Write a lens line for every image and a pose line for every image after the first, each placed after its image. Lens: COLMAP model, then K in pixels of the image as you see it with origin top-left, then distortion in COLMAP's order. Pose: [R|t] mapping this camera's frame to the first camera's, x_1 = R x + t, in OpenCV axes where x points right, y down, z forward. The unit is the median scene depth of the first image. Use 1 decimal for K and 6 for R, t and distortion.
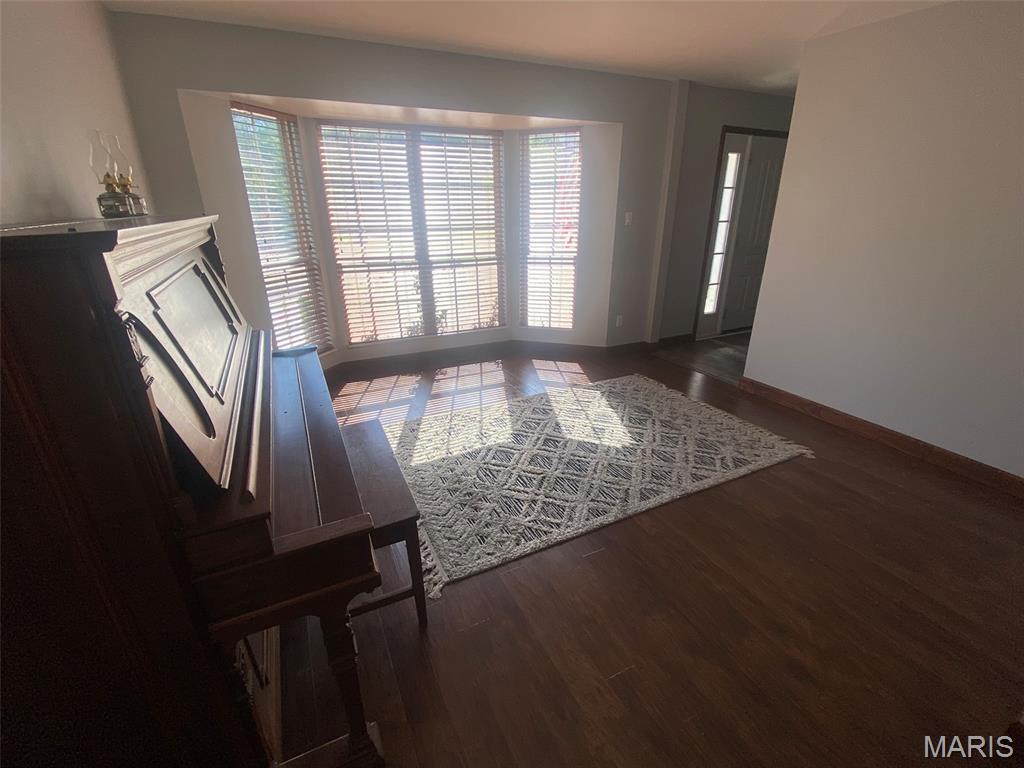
lens RADIAL K [[456.2, 0, 513.5], [0, 456.2, 383.8], [0, 0, 1]] dist [0.008544, -0.009164]
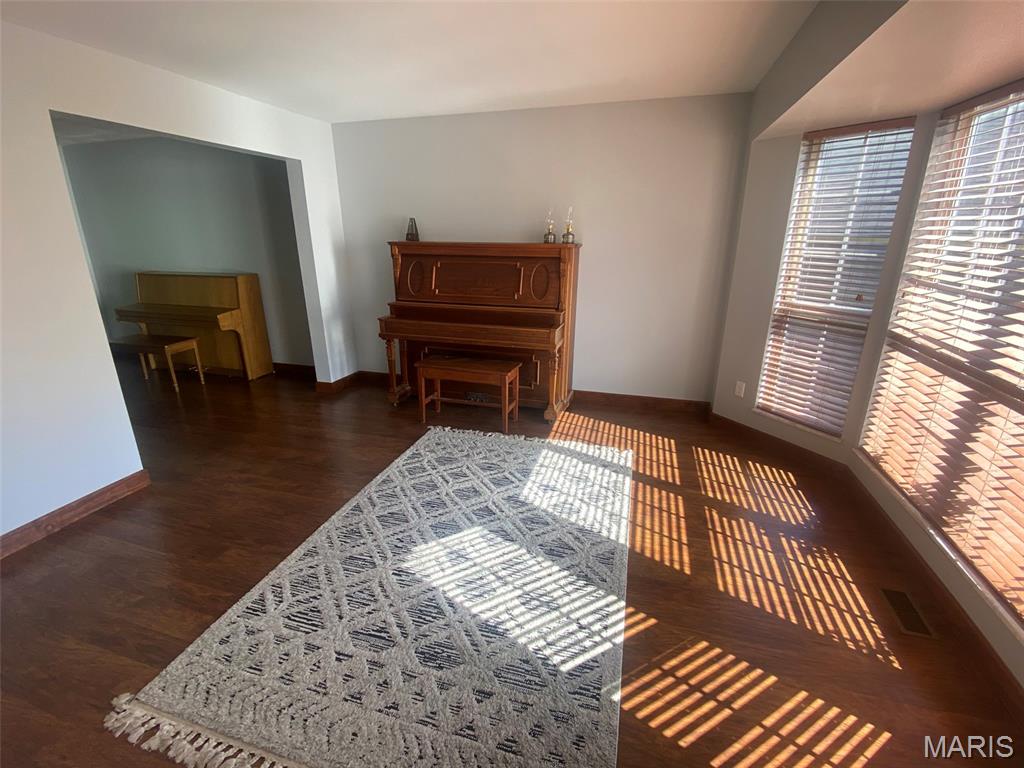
lens RADIAL K [[456.2, 0, 511.2], [0, 456.2, 378.4], [0, 0, 1]] dist [0.008544, -0.009164]
pose [[-0.671889, 0.243438, -0.699502, 0.596561], [-0.264290, 0.803465, 0.533475, -0.557099], [0.691894, 0.543307, -0.475501, 1.325081]]
